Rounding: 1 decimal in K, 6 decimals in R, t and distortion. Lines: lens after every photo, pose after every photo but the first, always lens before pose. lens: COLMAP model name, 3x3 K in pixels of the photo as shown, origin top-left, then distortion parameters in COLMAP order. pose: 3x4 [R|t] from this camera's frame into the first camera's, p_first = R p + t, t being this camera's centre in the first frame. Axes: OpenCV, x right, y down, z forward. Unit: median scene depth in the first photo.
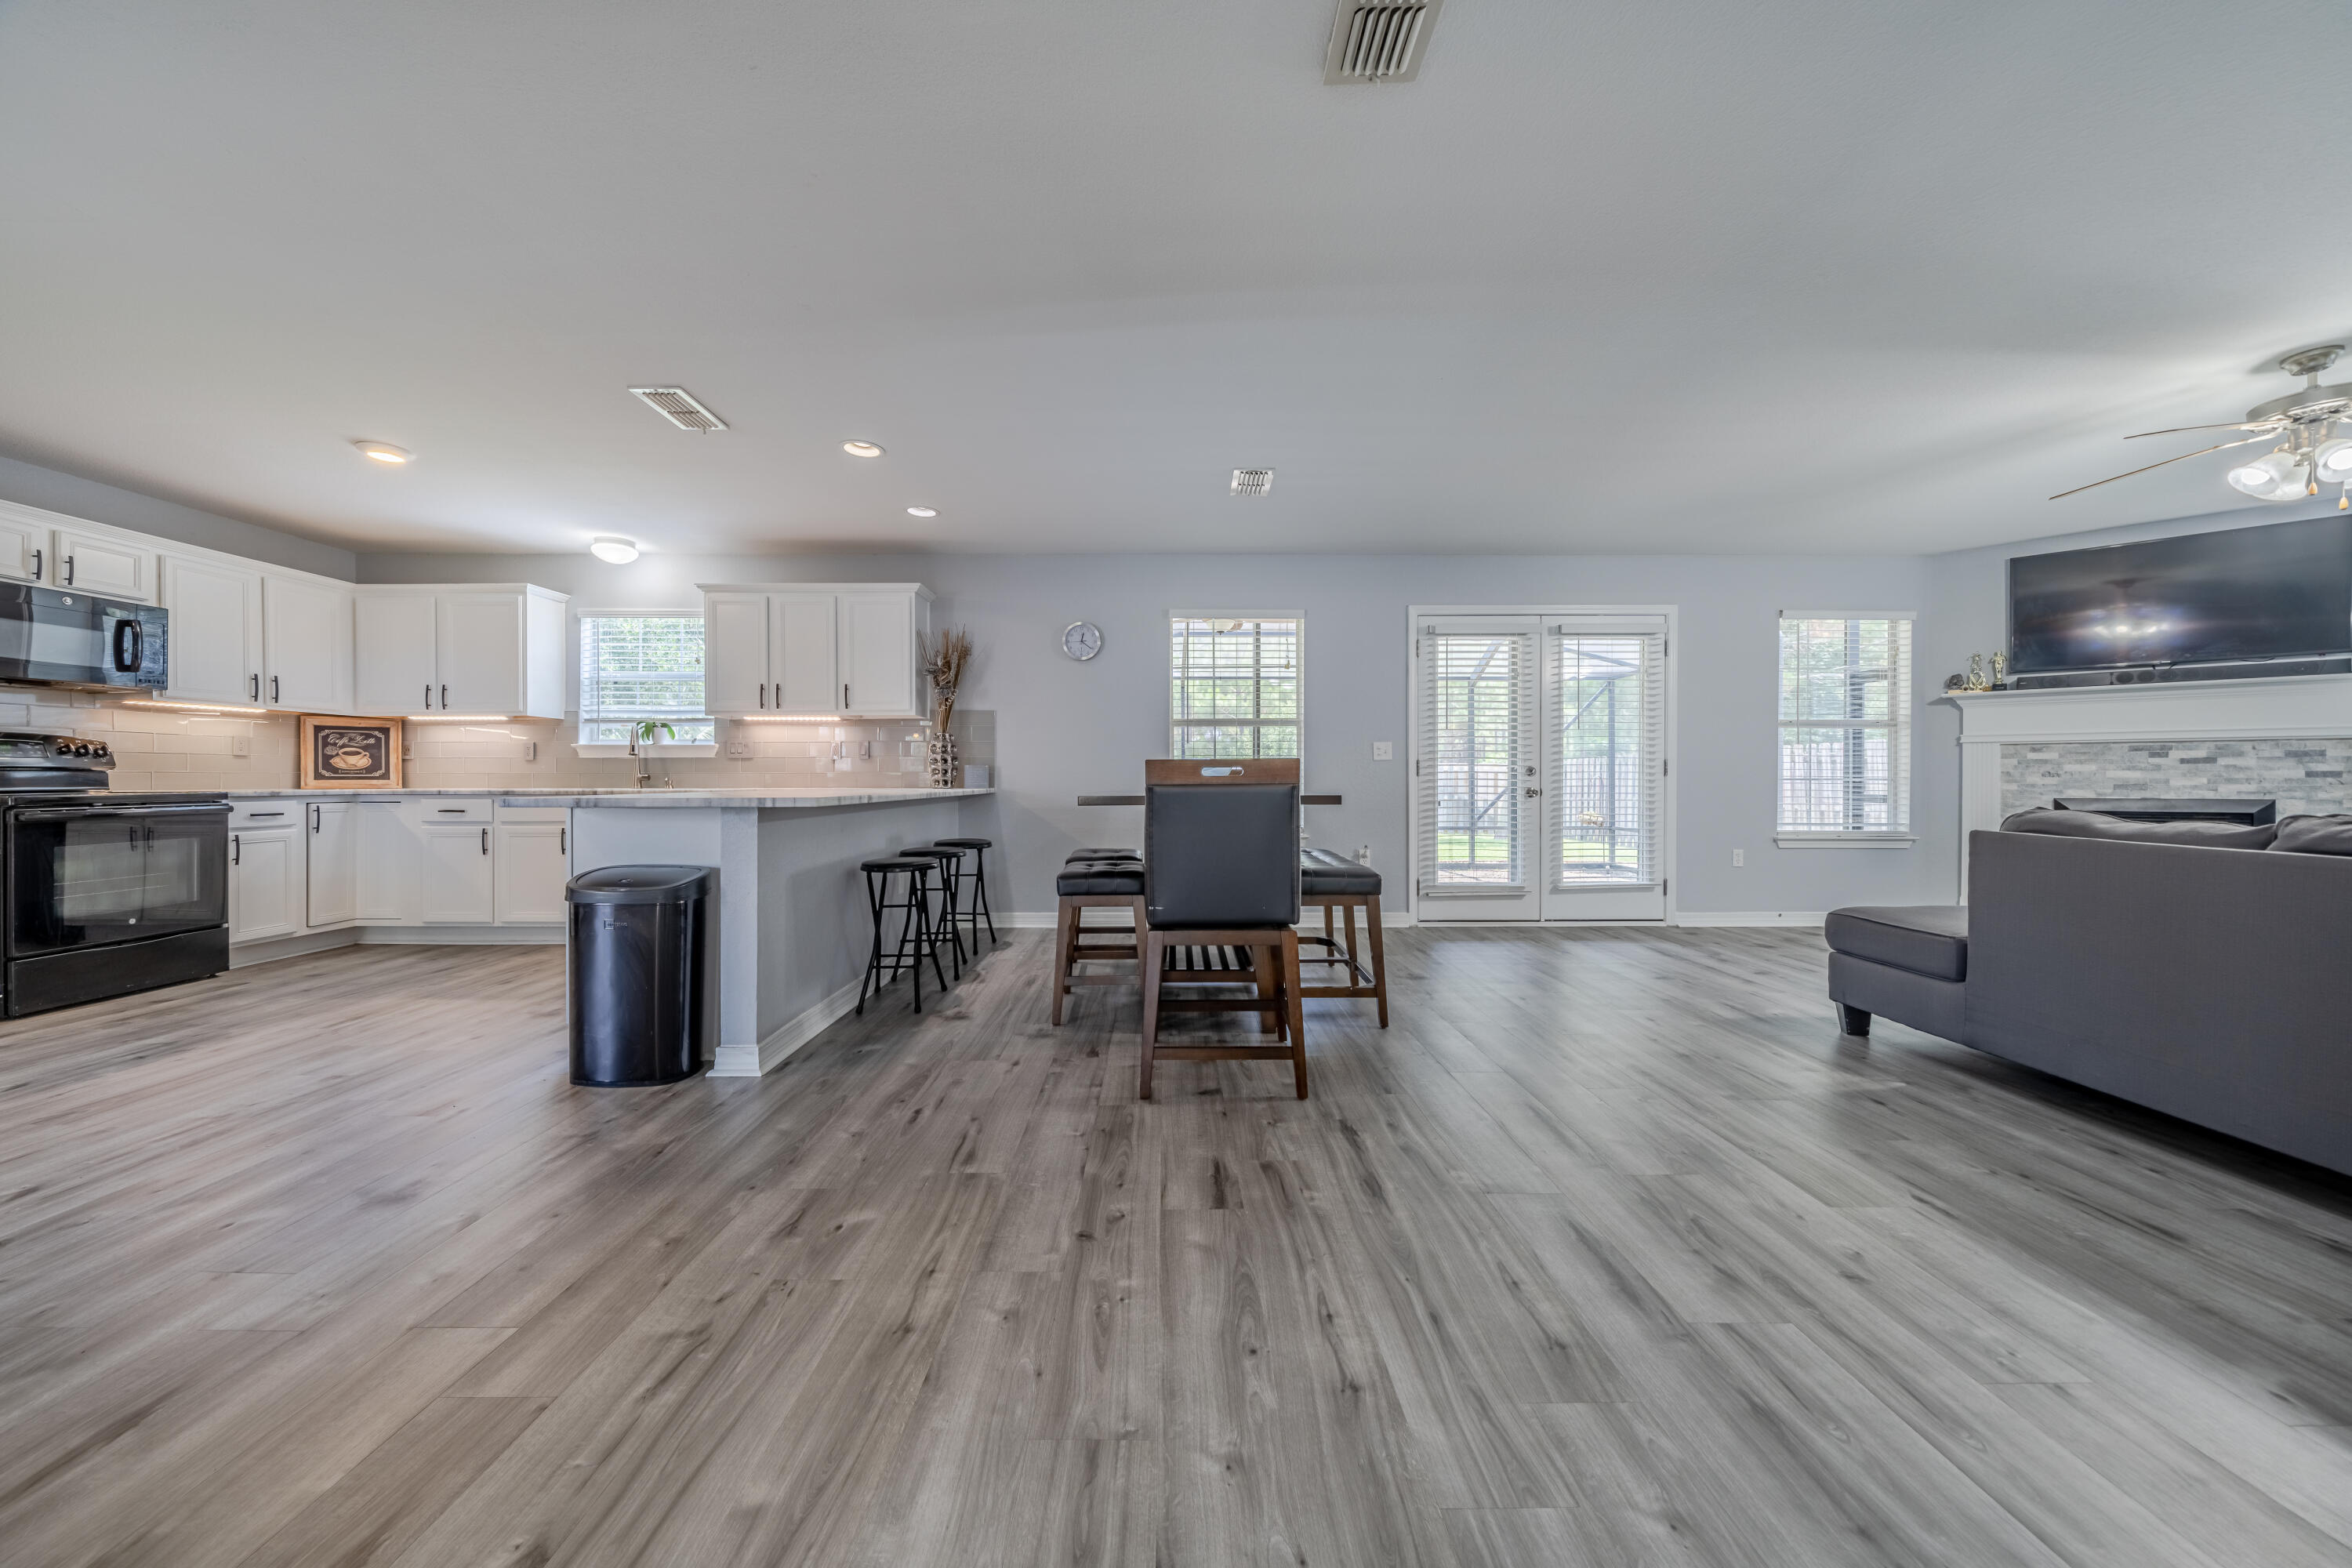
lens RADIAL K [[801.4, 0, 1169.5], [0, 801.4, 781.3], [0, 0, 1]] dist [-0.003080, 0.000048]
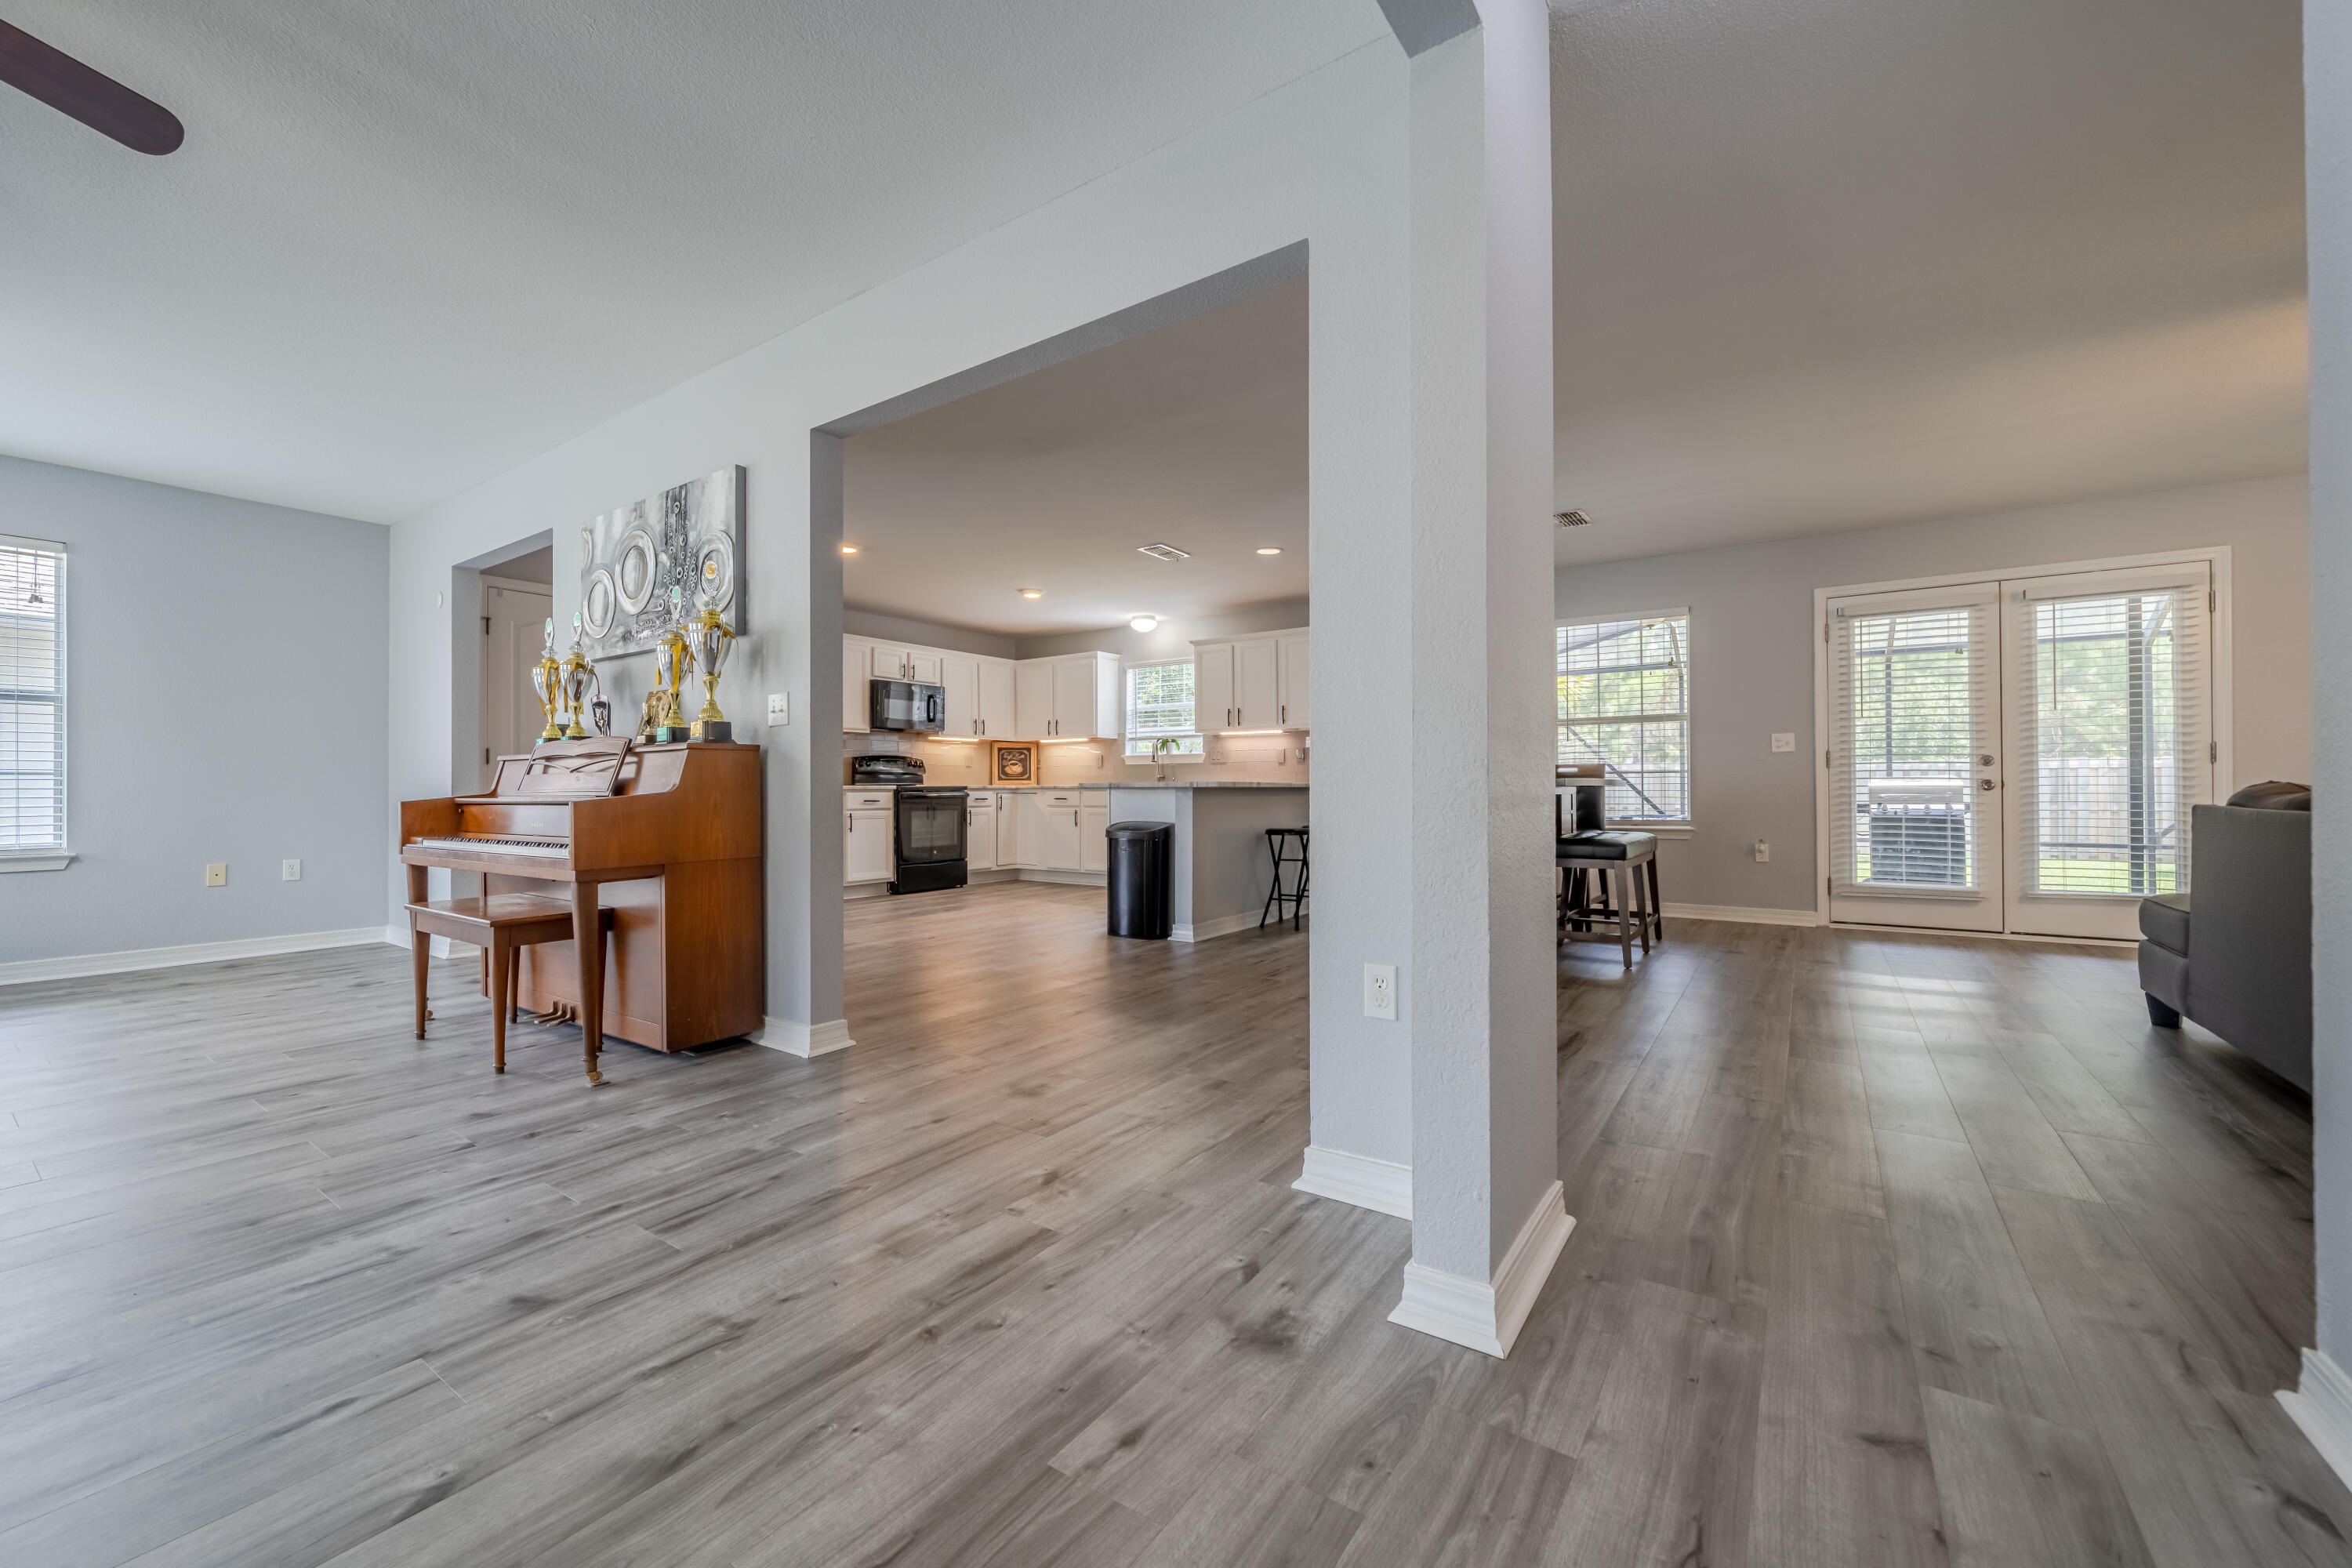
lens RADIAL K [[916.6, 0, 1172.2], [0, 916.6, 785.7], [0, 0, 1]] dist [-0.000382, -0.000142]
pose [[0.819828, -0.005005, -0.572588, 0.326344], [0.000707, 0.999970, -0.007727, 0.024519], [0.572610, 0.005930, 0.819807, -0.365096]]
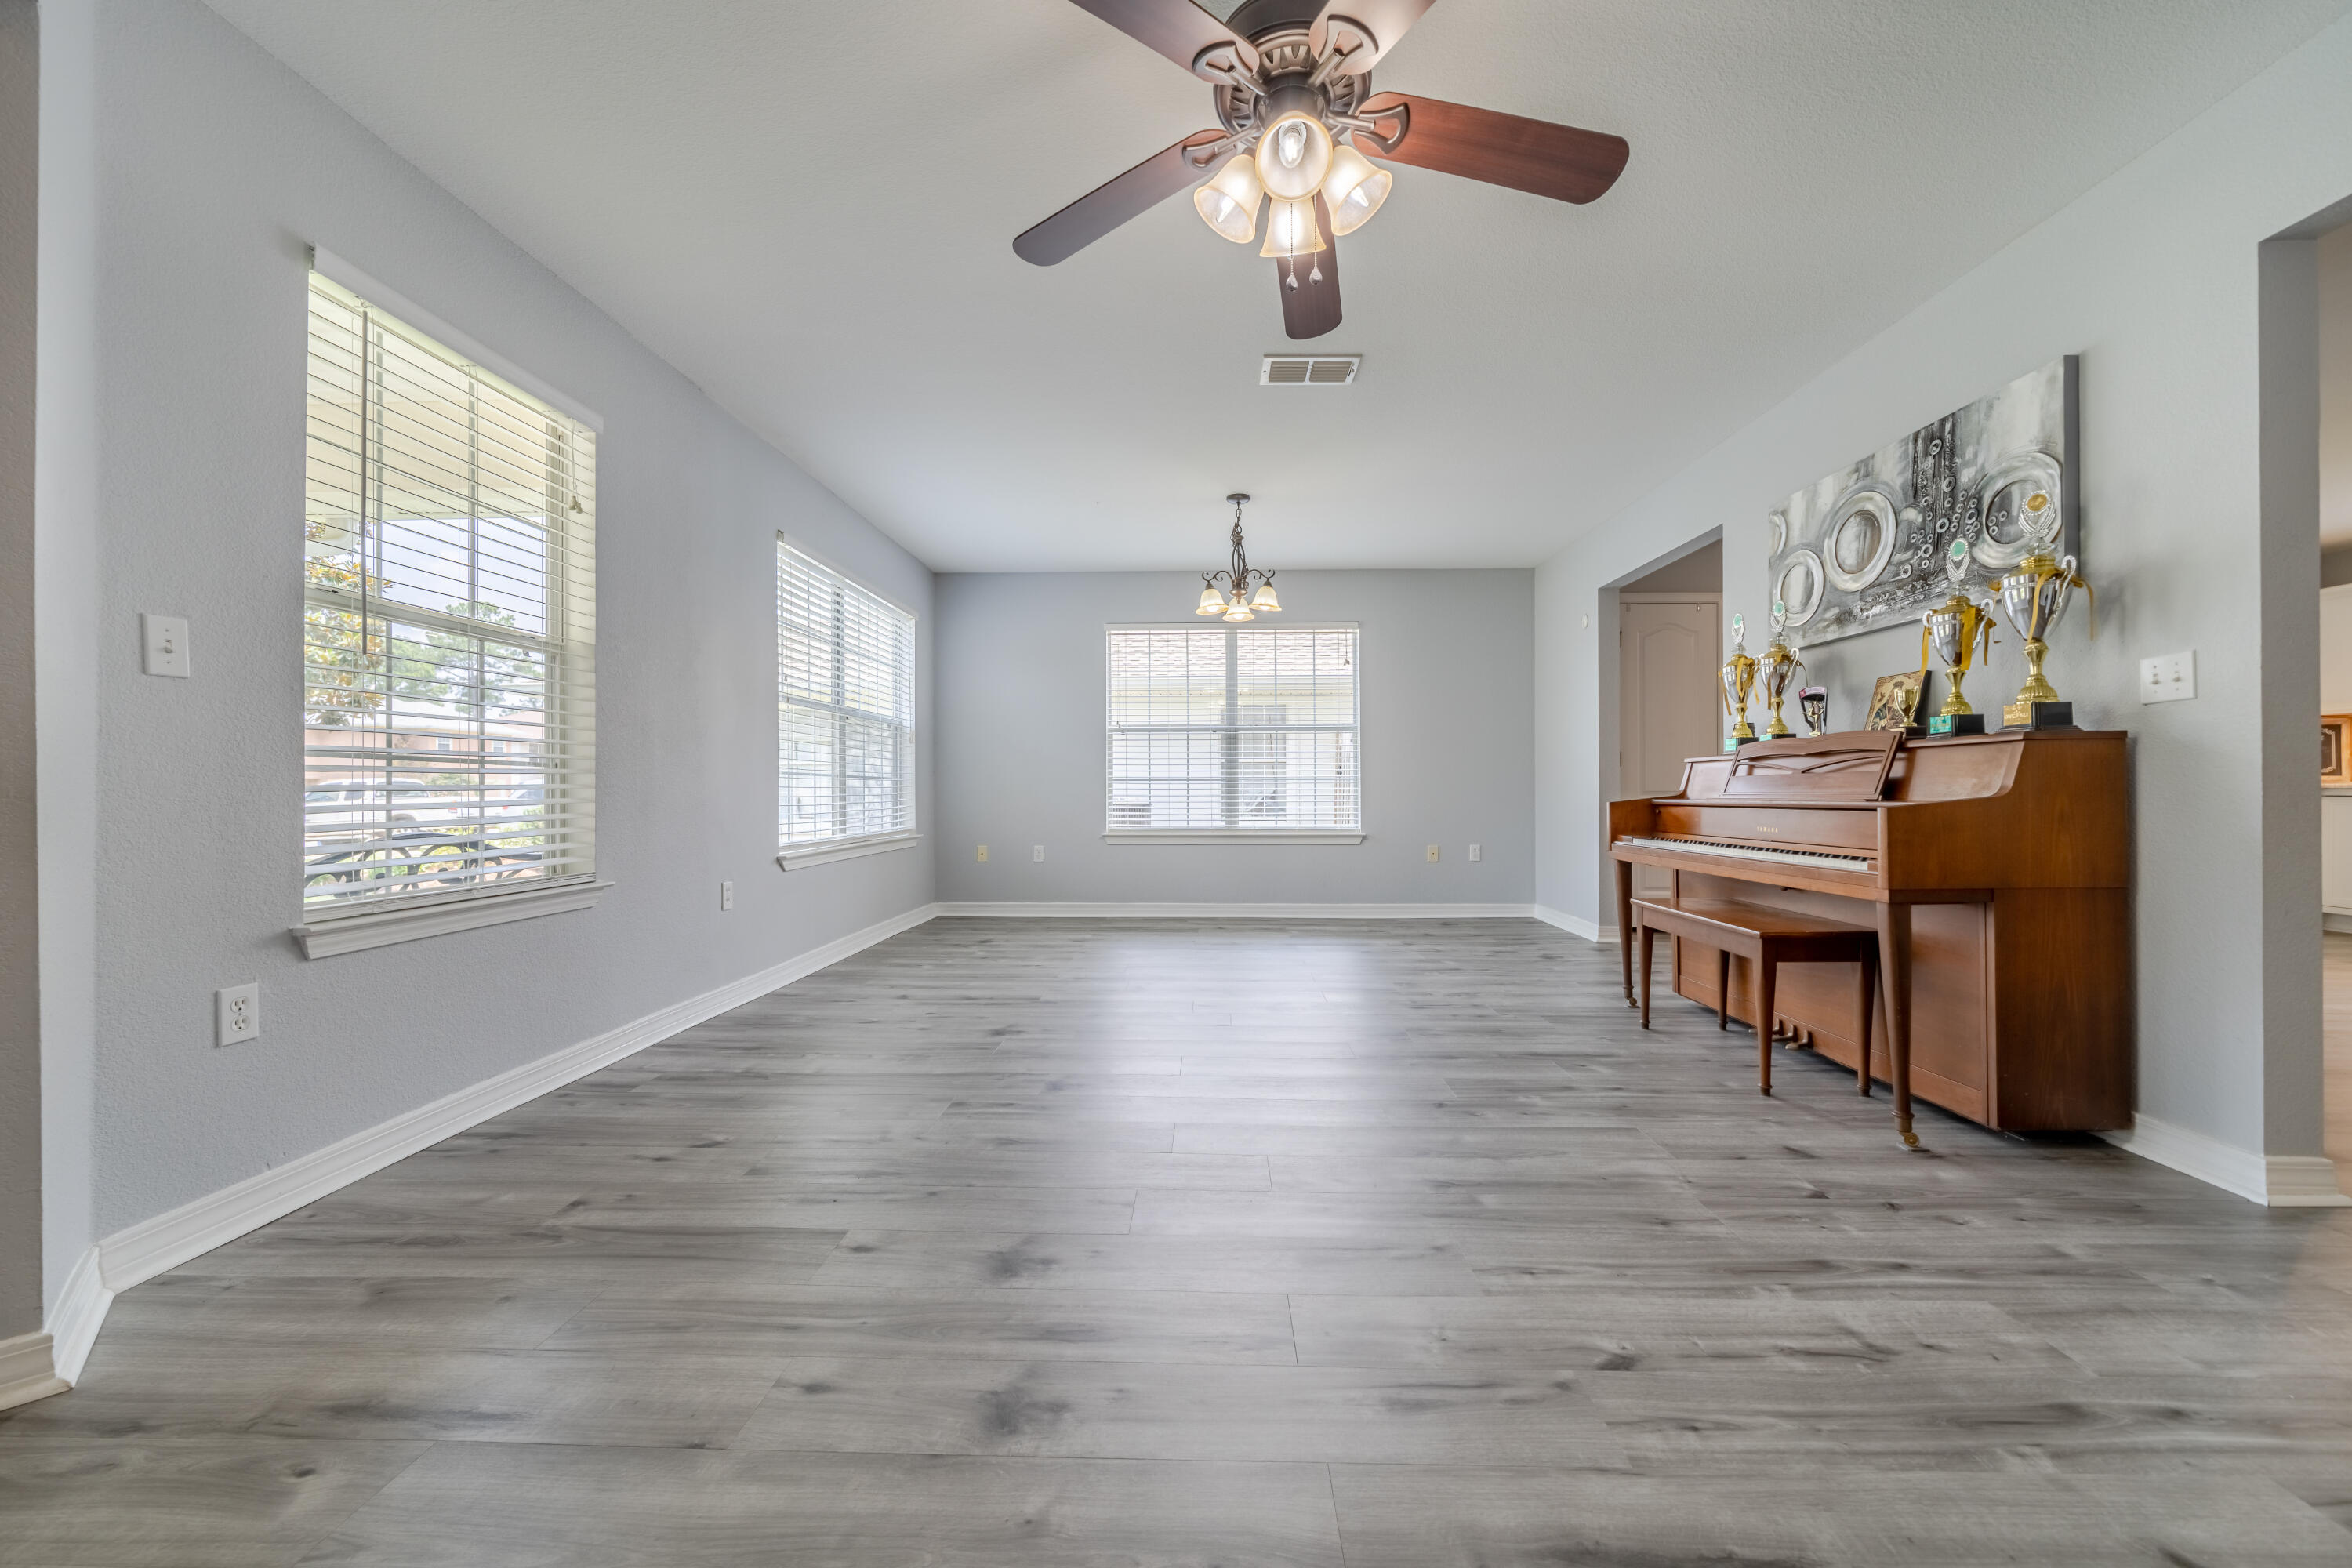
lens RADIAL K [[855.5, 0, 1191.2], [0, 855.5, 788.8], [0, 0, 1]] dist [-0.001740, -0.000137]
pose [[-0.027793, -0.001148, -0.999613, 0.156477], [-0.001327, 0.999999, -0.001111, 0.020861], [0.999613, 0.001296, -0.027794, -0.462054]]
